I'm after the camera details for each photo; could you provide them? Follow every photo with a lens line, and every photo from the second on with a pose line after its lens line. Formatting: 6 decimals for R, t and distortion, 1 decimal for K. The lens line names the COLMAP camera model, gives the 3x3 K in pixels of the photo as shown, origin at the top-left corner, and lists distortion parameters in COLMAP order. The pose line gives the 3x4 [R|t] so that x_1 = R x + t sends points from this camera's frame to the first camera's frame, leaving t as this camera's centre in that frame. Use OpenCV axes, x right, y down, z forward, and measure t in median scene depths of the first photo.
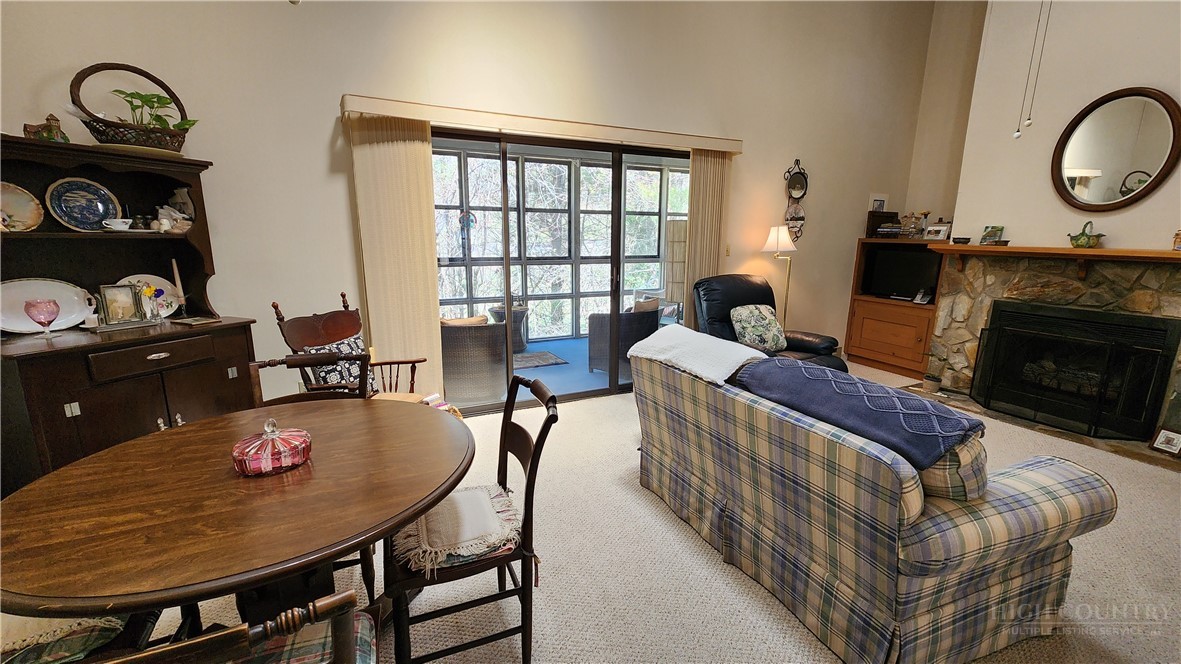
lens RADIAL K [[484.2, 0, 594.2], [0, 484.2, 339.9], [0, 0, 1]] dist [0.001155, 0.000128]
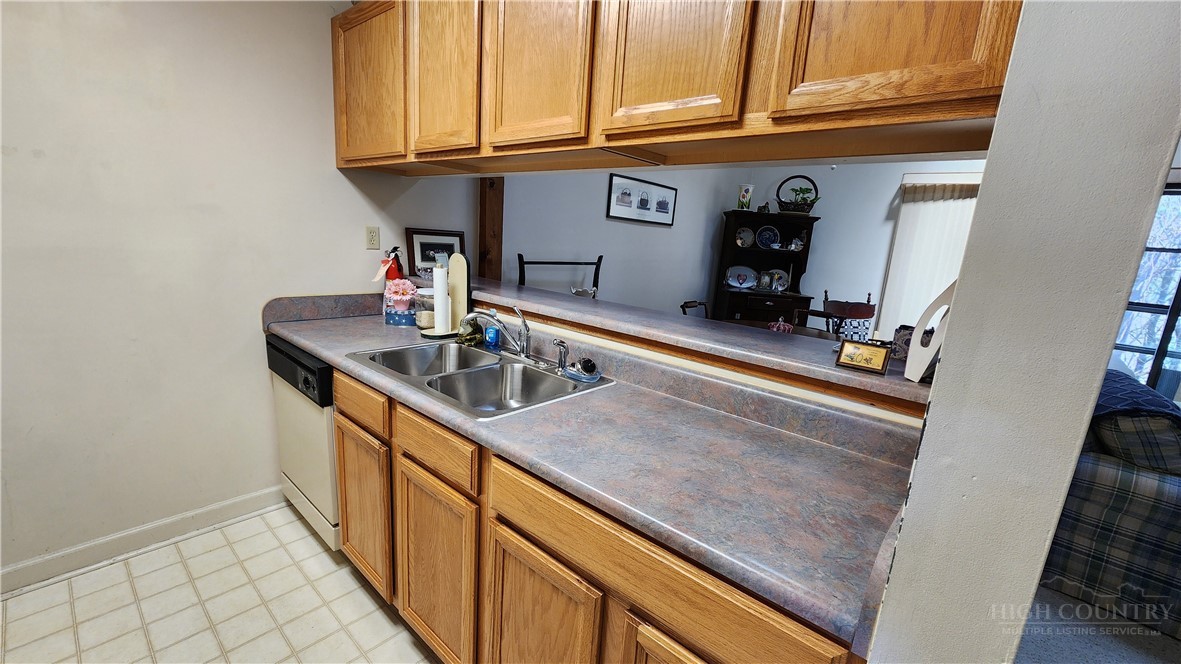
lens RADIAL K [[484.2, 0, 594.2], [0, 484.2, 339.9], [0, 0, 1]] dist [0.001155, 0.000128]
pose [[0.389358, 0.213795, -0.895931, 0.457777], [-0.263657, 0.957858, 0.113991, 0.083617], [0.882545, 0.191835, 0.429318, -0.359401]]
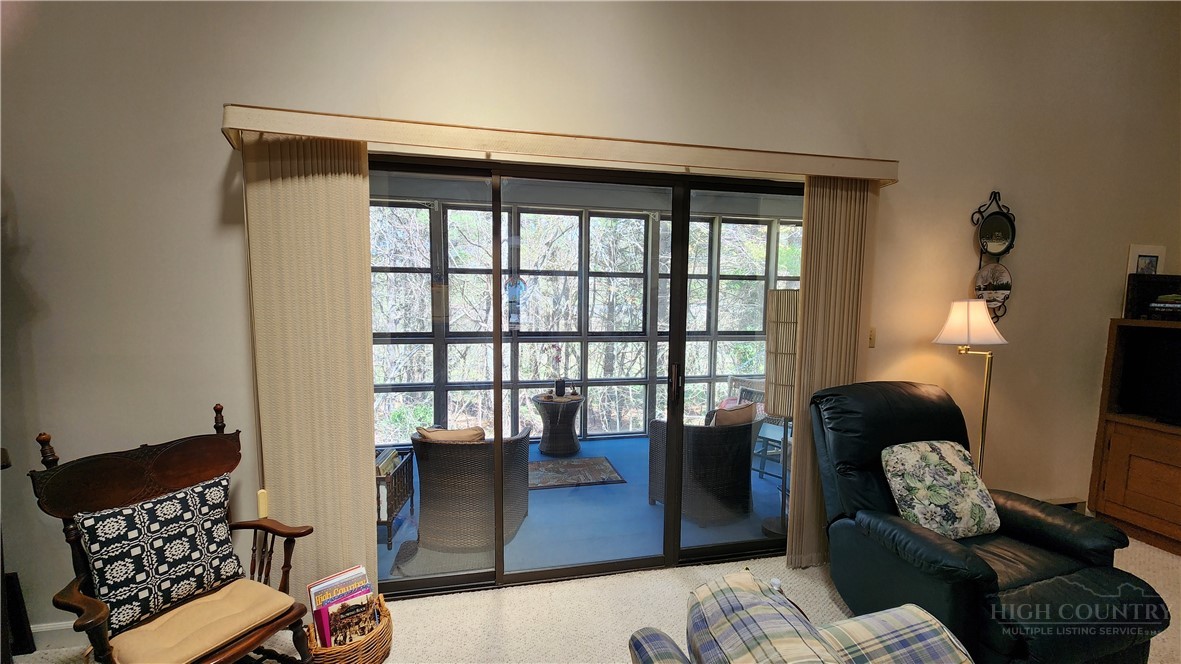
lens RADIAL K [[484.2, 0, 594.2], [0, 484.2, 339.9], [0, 0, 1]] dist [0.001155, 0.000128]
pose [[0.973065, 0.026054, -0.229054, 0.082892], [-0.053917, 0.991757, -0.116241, -0.102278], [0.224137, 0.125460, 0.966448, 0.363894]]
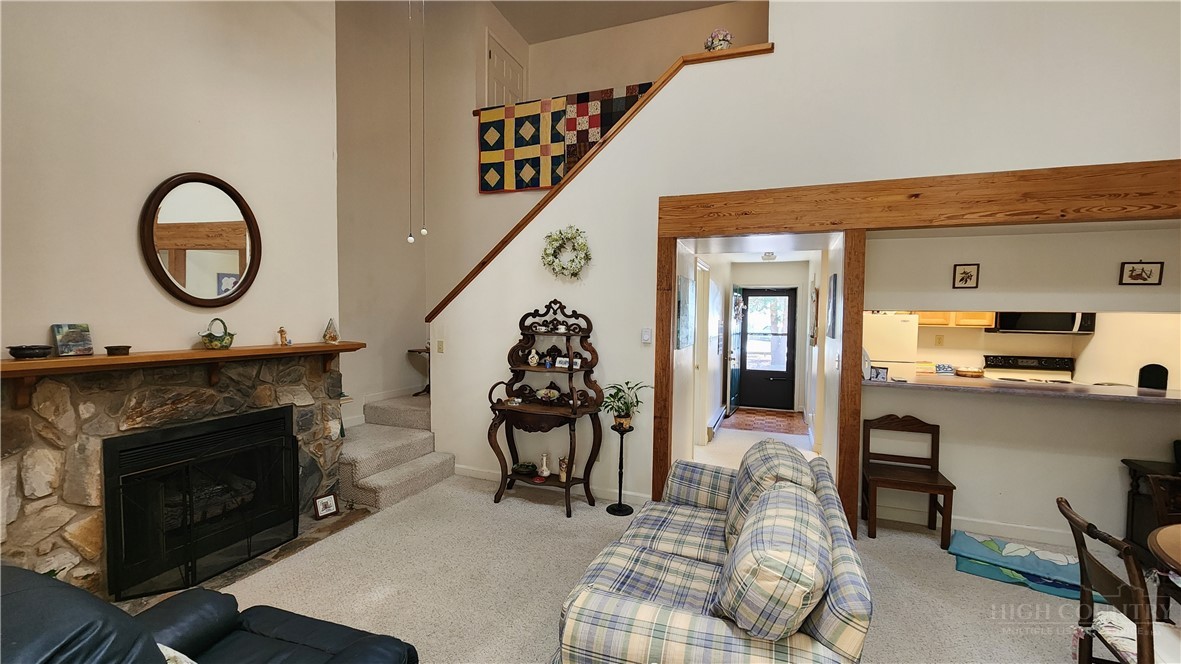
lens RADIAL K [[484.2, 0, 594.2], [0, 484.2, 339.9], [0, 0, 1]] dist [0.001155, 0.000128]
pose [[-0.685297, -0.056253, 0.726088, -0.052348], [0.138866, 0.968626, 0.206108, -0.249170], [-0.714902, 0.242075, -0.655985, 0.933419]]
